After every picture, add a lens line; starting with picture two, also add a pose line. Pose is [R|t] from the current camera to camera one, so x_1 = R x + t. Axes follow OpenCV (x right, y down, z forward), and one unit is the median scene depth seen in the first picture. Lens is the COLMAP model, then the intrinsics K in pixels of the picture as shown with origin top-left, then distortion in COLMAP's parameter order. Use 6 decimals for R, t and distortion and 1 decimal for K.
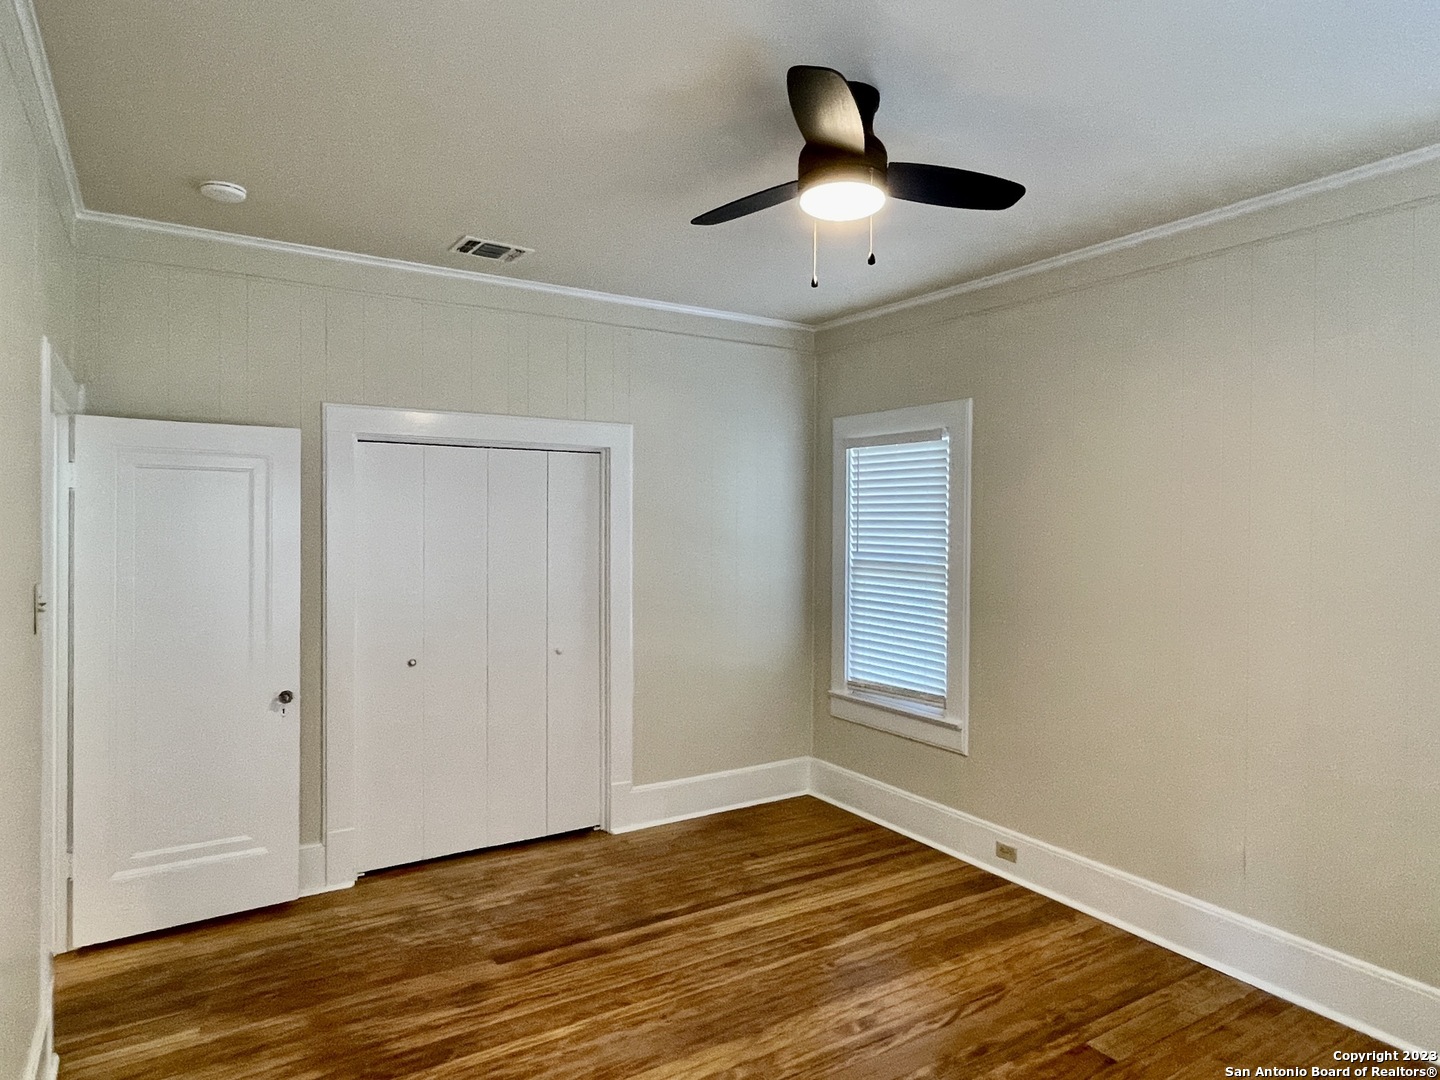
lens RADIAL K [[877.1, 0, 718.6], [0, 877.1, 541.9], [0, 0, 1]] dist [-0.003186, 0.000238]
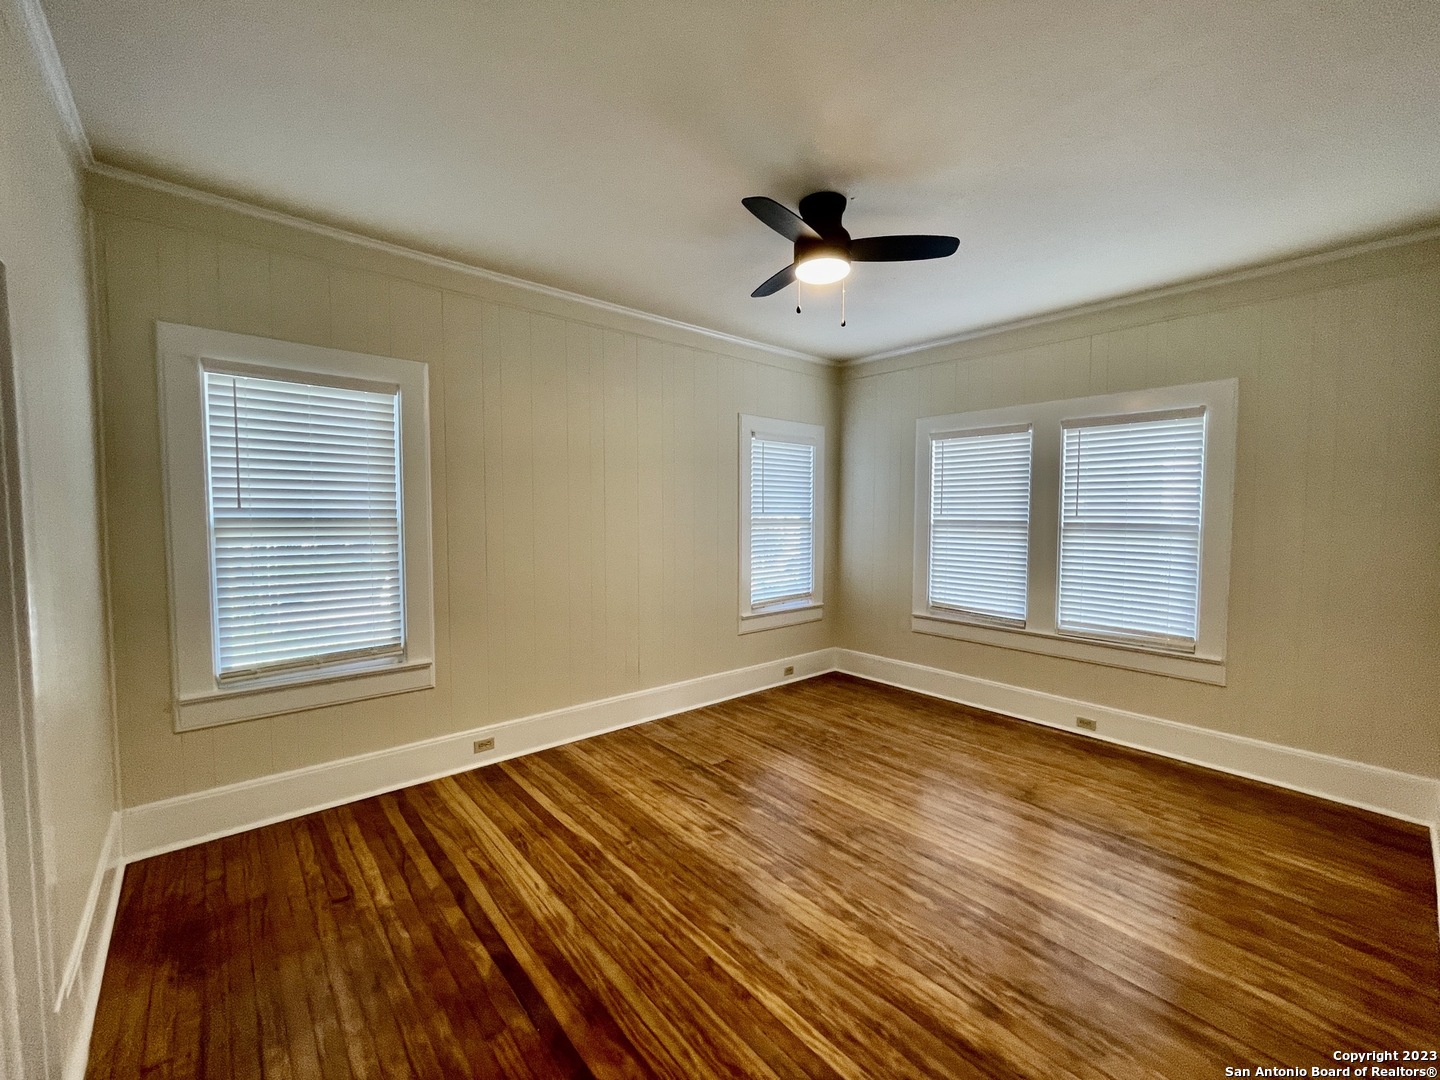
lens RADIAL K [[593.3, 0, 718.8], [0, 593.3, 539.3], [0, 0, 1]] dist [-0.002813, 0.000327]
pose [[-0.159611, -0.057934, 0.985479, -0.606540], [0.007665, 0.998174, 0.059922, 0.015833], [-0.987150, 0.017118, -0.158875, 0.901445]]
